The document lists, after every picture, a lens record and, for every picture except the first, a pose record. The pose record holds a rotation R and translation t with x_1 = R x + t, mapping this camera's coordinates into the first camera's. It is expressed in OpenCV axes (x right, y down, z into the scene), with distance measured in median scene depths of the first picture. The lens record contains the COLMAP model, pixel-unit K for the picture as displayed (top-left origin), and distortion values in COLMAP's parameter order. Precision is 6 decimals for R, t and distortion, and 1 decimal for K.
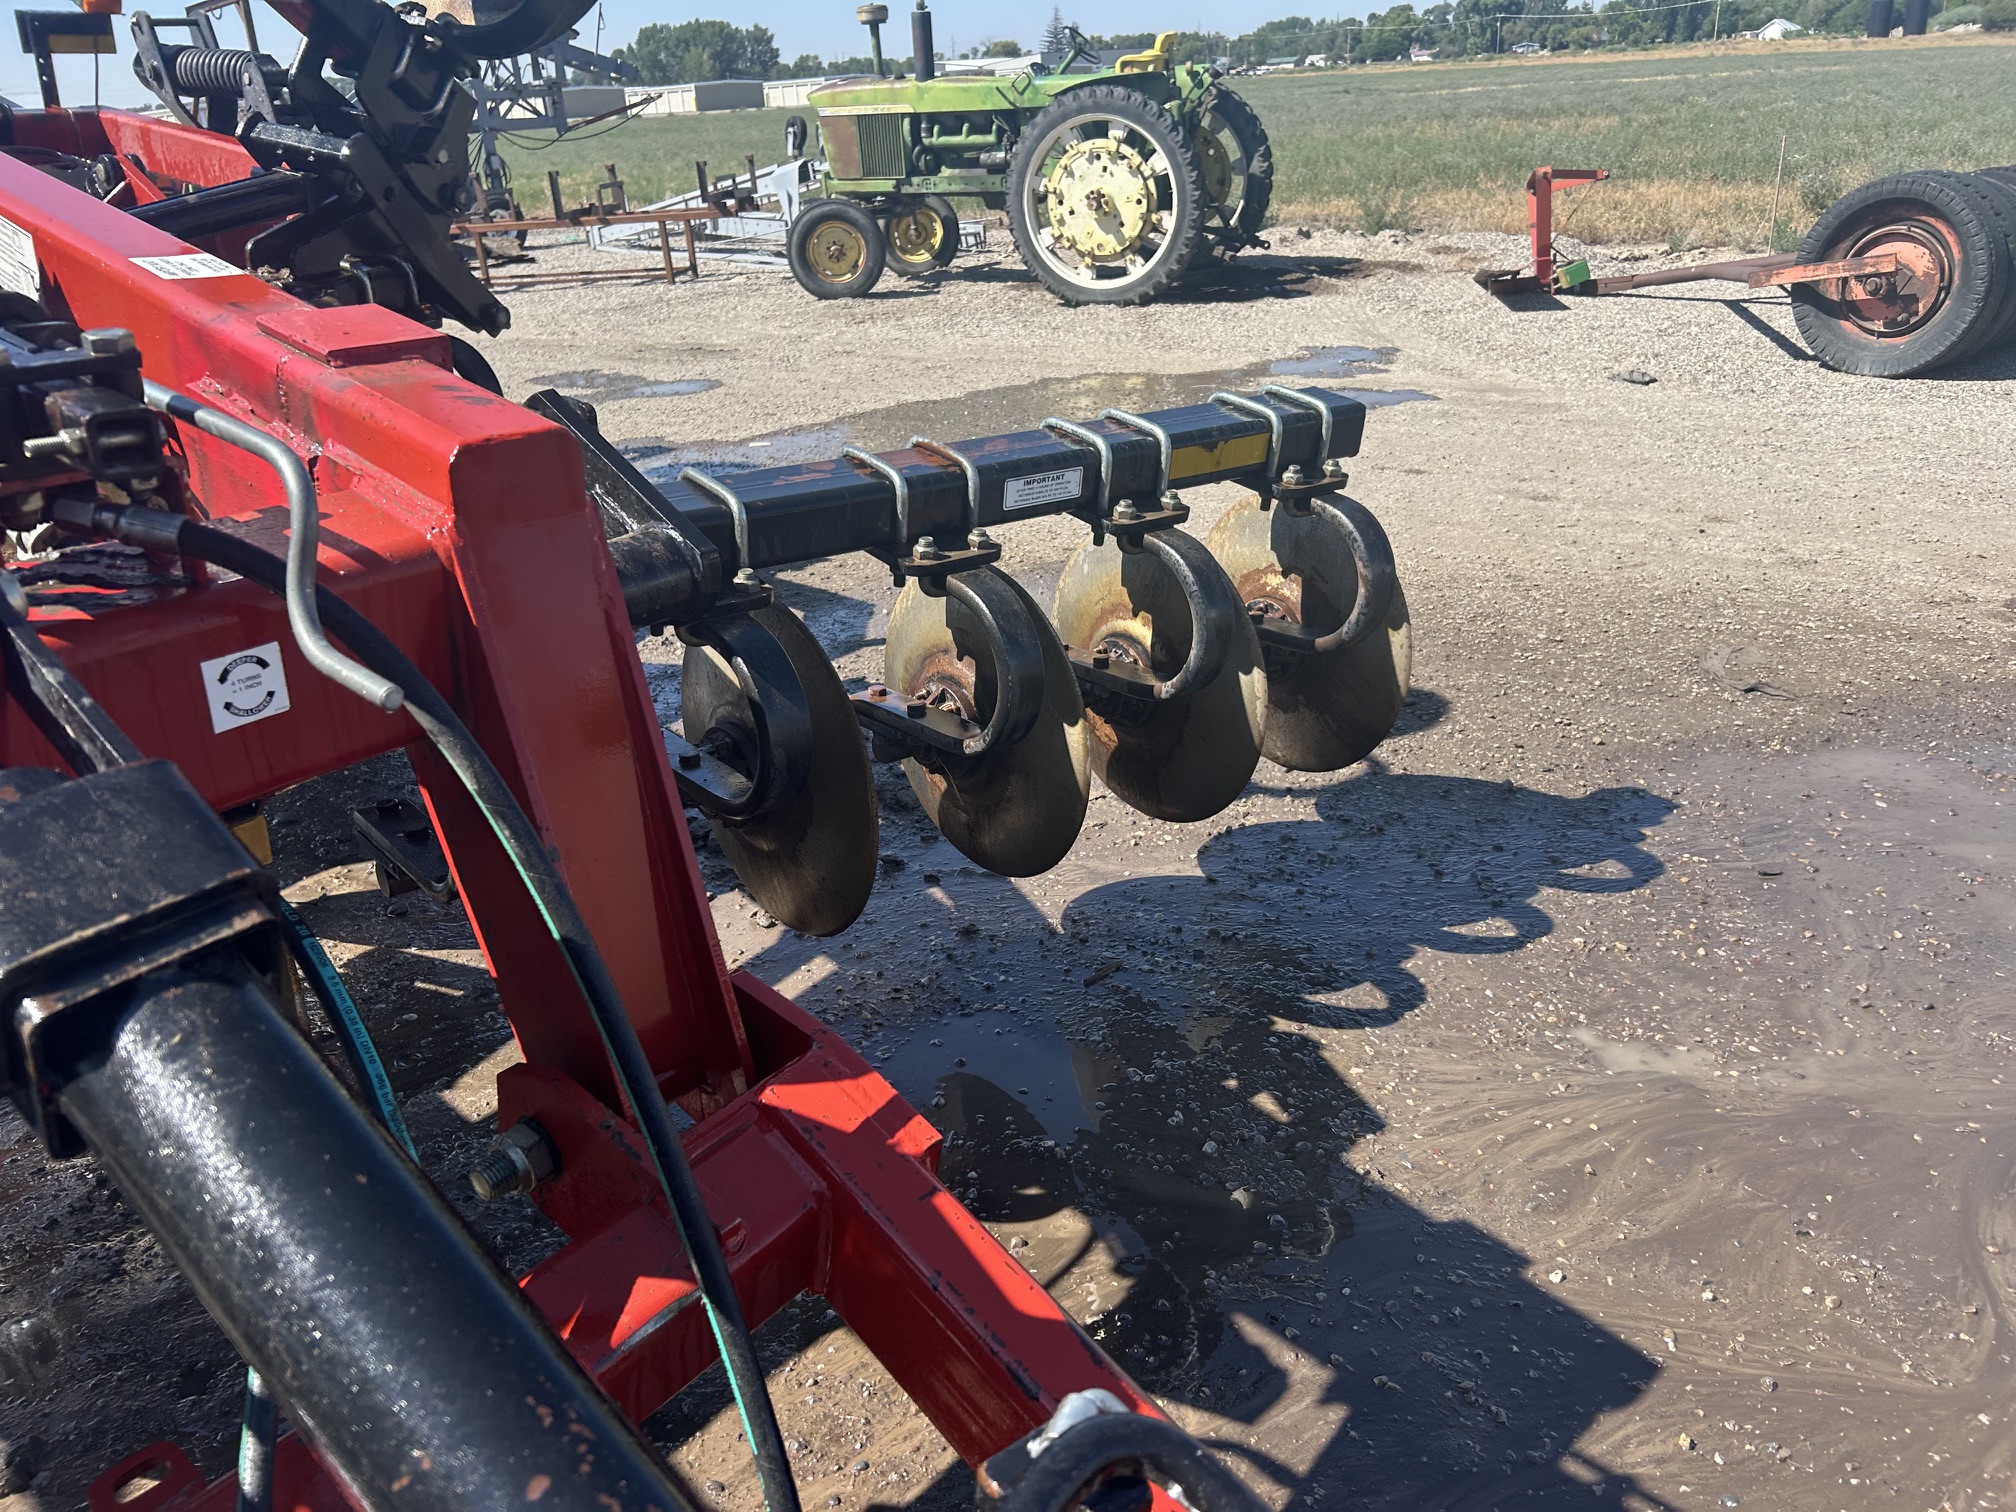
lens RADIAL K [[1512.5, 0, 1012.3], [0, 1512.5, 766.1], [0, 0, 1]] dist [0.038596, -0.035089]
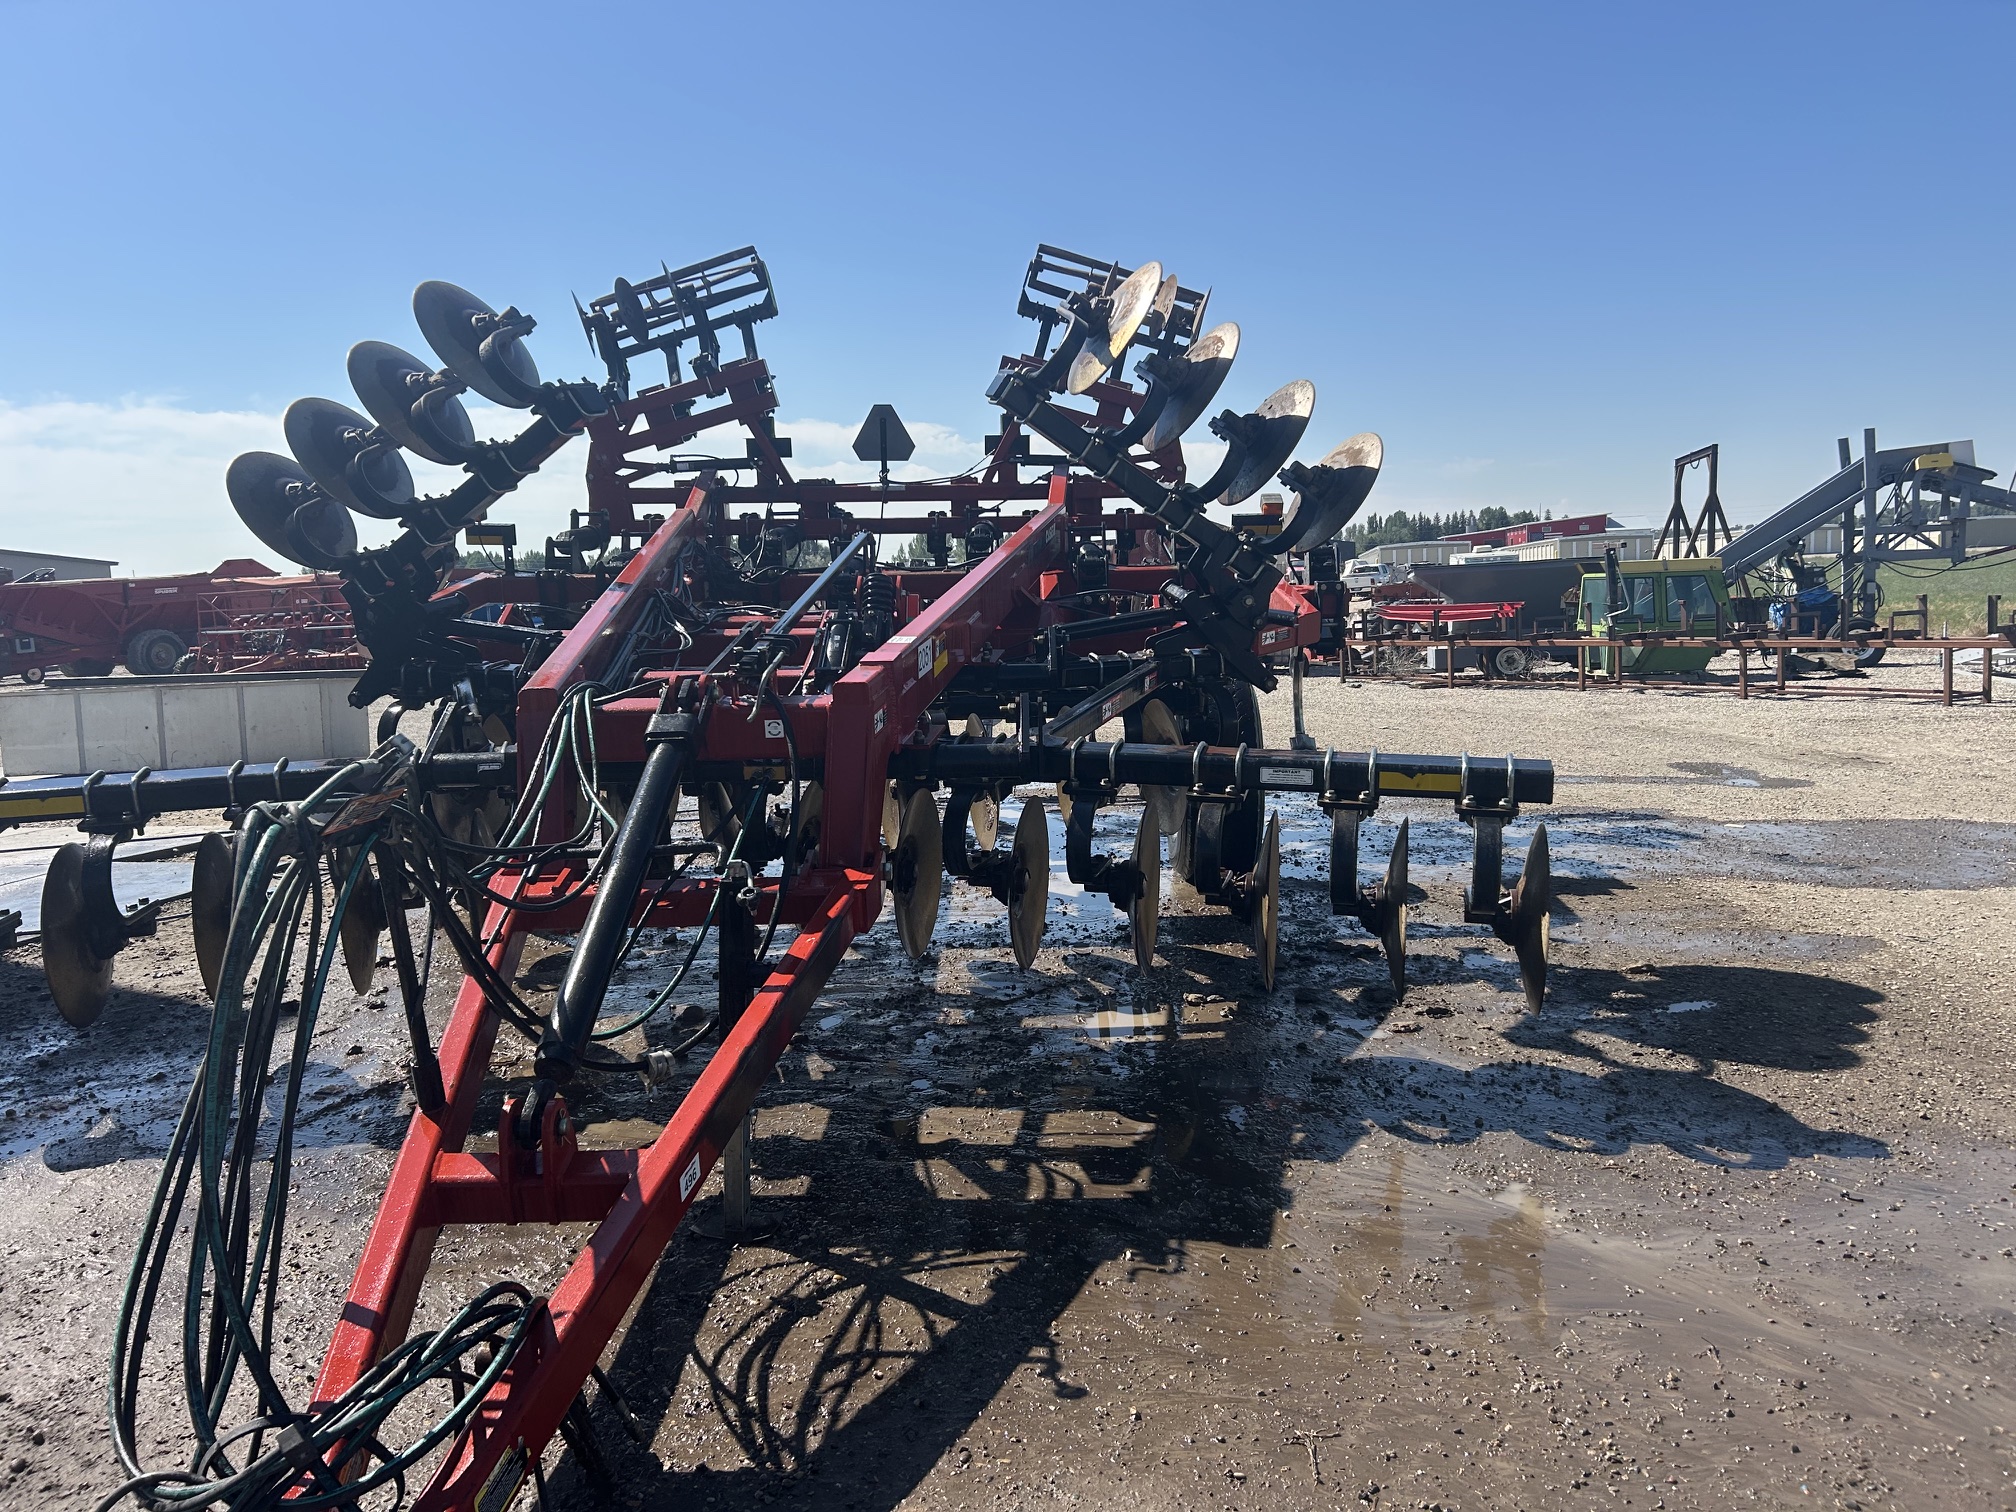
lens RADIAL K [[1512.5, 0, 1022.9], [0, 1512.5, 751.6], [0, 0, 1]] dist [0.038596, -0.035089]
pose [[0.610528, 0.118134, -0.783135, 0.251266], [-0.316238, 0.942929, -0.104299, 0.017689], [0.726119, 0.311335, 0.613043, -0.082706]]
